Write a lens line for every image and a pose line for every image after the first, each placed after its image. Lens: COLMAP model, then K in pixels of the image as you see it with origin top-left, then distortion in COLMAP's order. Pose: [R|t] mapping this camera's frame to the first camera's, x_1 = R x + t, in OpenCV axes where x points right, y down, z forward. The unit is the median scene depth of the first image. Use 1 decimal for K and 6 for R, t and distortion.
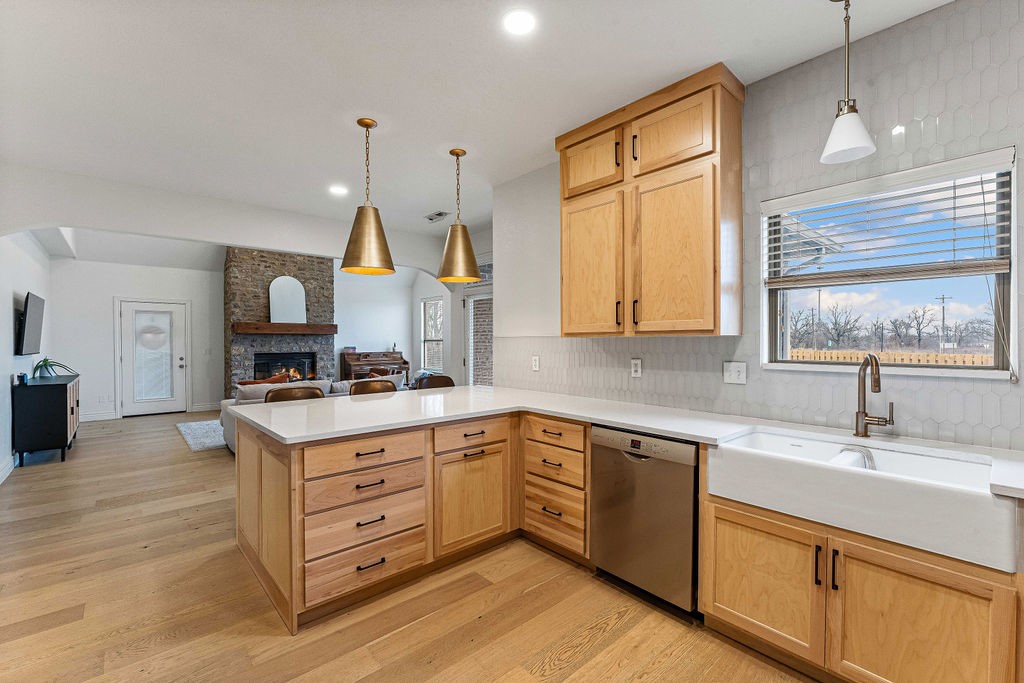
lens RADIAL K [[438.9, 0, 512.0], [0, 438.9, 344.7], [0, 0, 1]] dist [-0.000634, -0.000064]
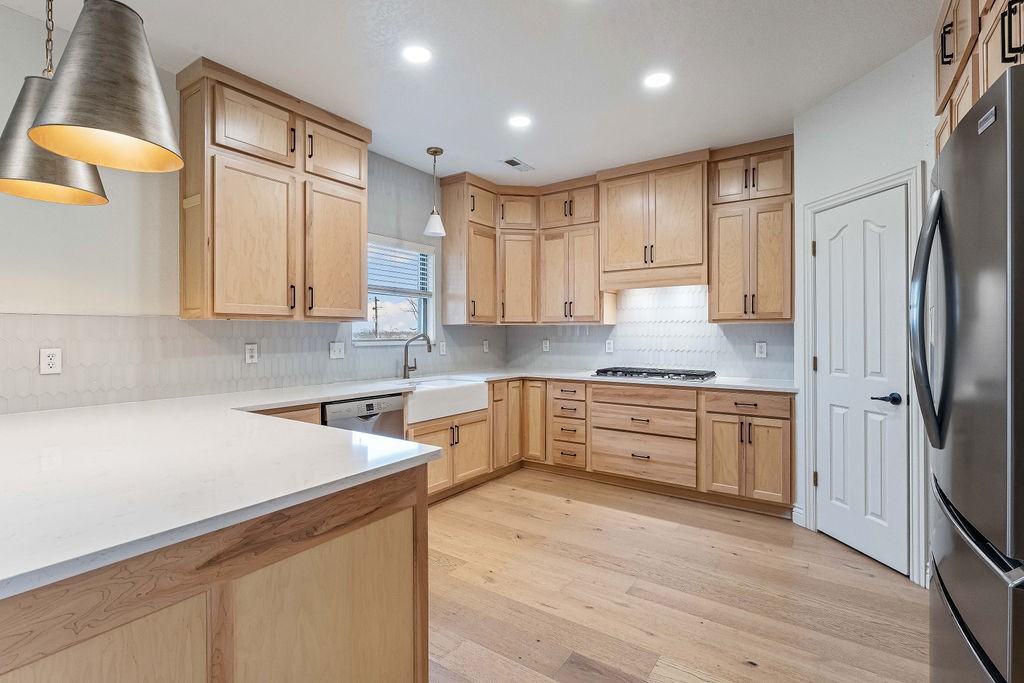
lens RADIAL K [[457.4, 0, 517.9], [0, 457.4, 334.4], [0, 0, 1]] dist [-0.002816, -0.000115]
pose [[-0.227846, 0.001064, 0.973697, -0.303963], [0.010944, 0.999939, 0.001469, 0.006267], [-0.973636, 0.010991, -0.227844, 0.248678]]
